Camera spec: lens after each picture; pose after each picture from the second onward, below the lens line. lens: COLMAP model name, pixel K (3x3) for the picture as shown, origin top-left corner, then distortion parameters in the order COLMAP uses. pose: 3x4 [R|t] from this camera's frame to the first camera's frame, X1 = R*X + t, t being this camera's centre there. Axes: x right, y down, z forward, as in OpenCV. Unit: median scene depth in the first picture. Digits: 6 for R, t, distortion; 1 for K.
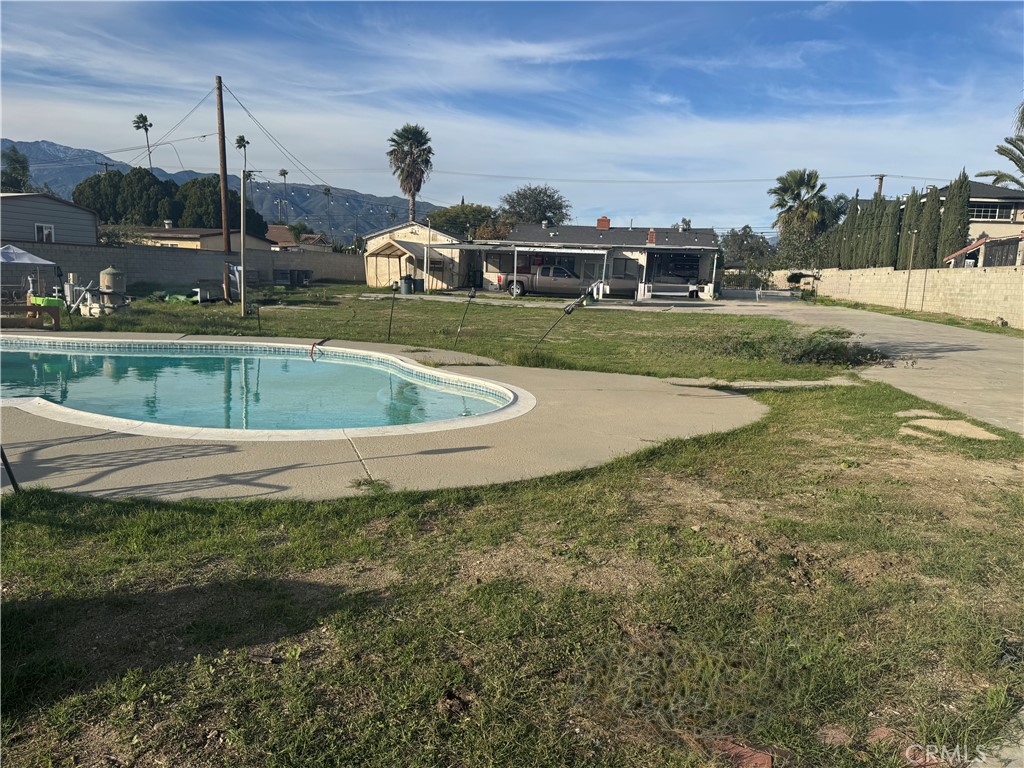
lens RADIAL K [[750.5, 0, 511.7], [0, 750.5, 399.5], [0, 0, 1]] dist [0.072856, -0.105591]
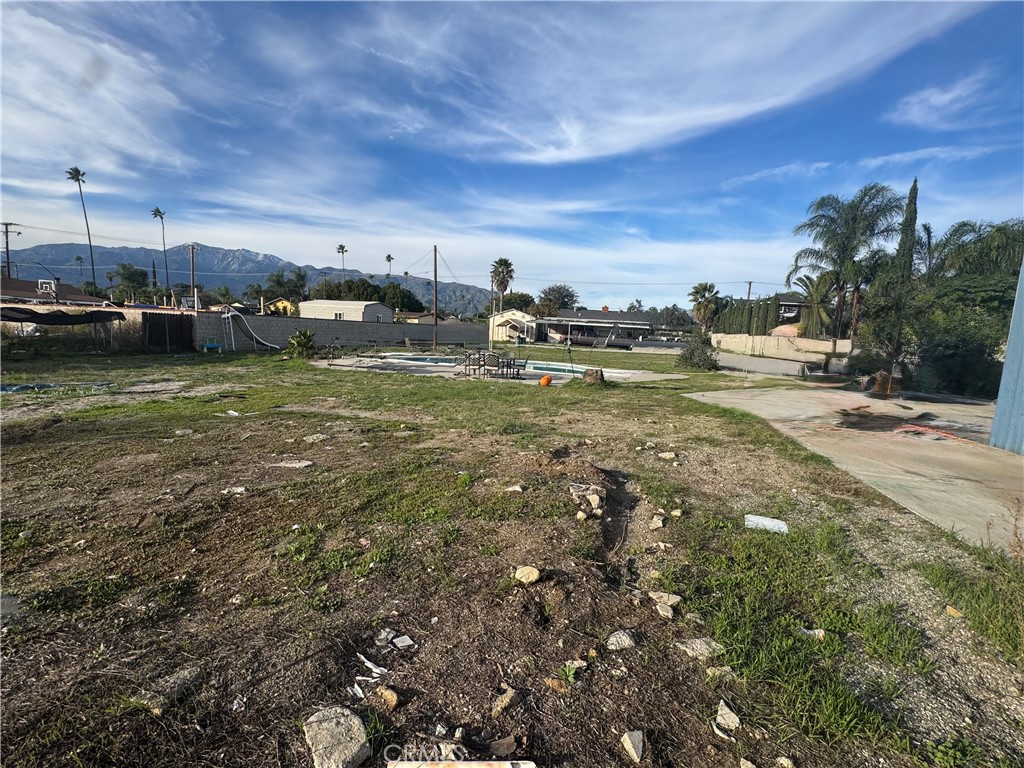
lens RADIAL K [[481.4, 0, 508.1], [0, 481.4, 385.5], [0, 0, 1]] dist [-0.009709, -0.000366]
pose [[0.999392, 0.012589, -0.032519, -0.099718], [-0.014232, 0.998608, -0.050787, 0.037392], [0.031834, 0.051219, 0.998180, -0.287426]]
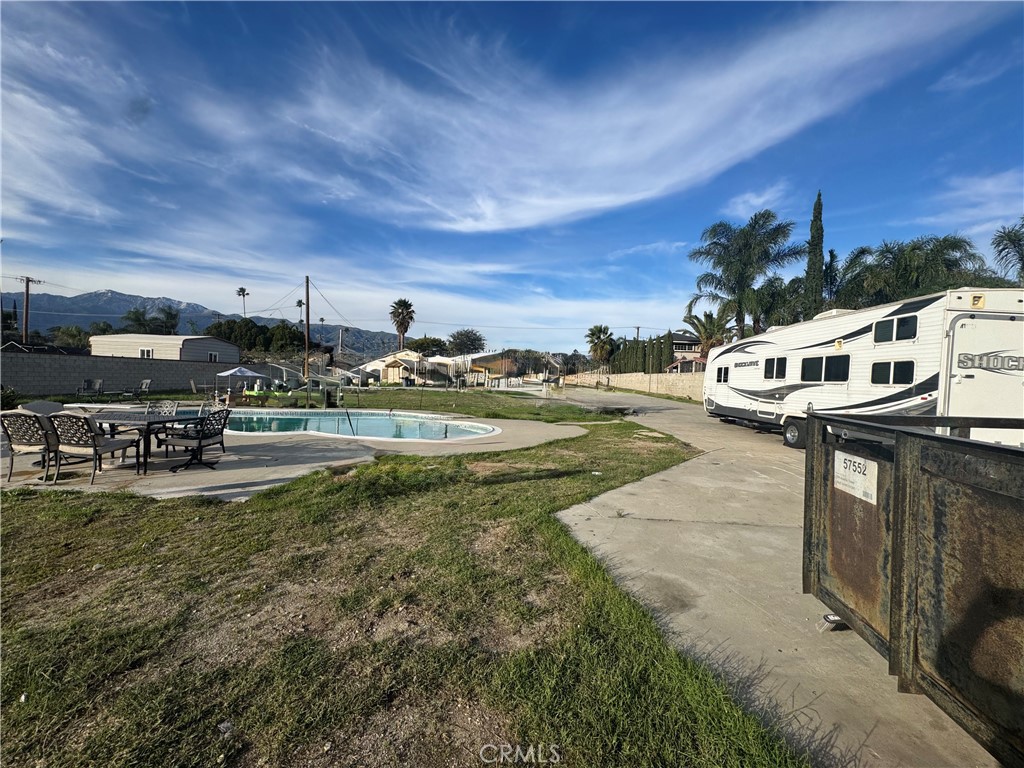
lens RADIAL K [[425.4, 0, 519.6], [0, 425.4, 382.6], [0, 0, 1]] dist [-0.009558, 0.000359]
pose [[0.986747, -0.007174, 0.162105, -0.024263], [0.030651, 0.989278, -0.142792, 0.009135], [-0.159343, 0.145869, 0.976387, -0.076701]]
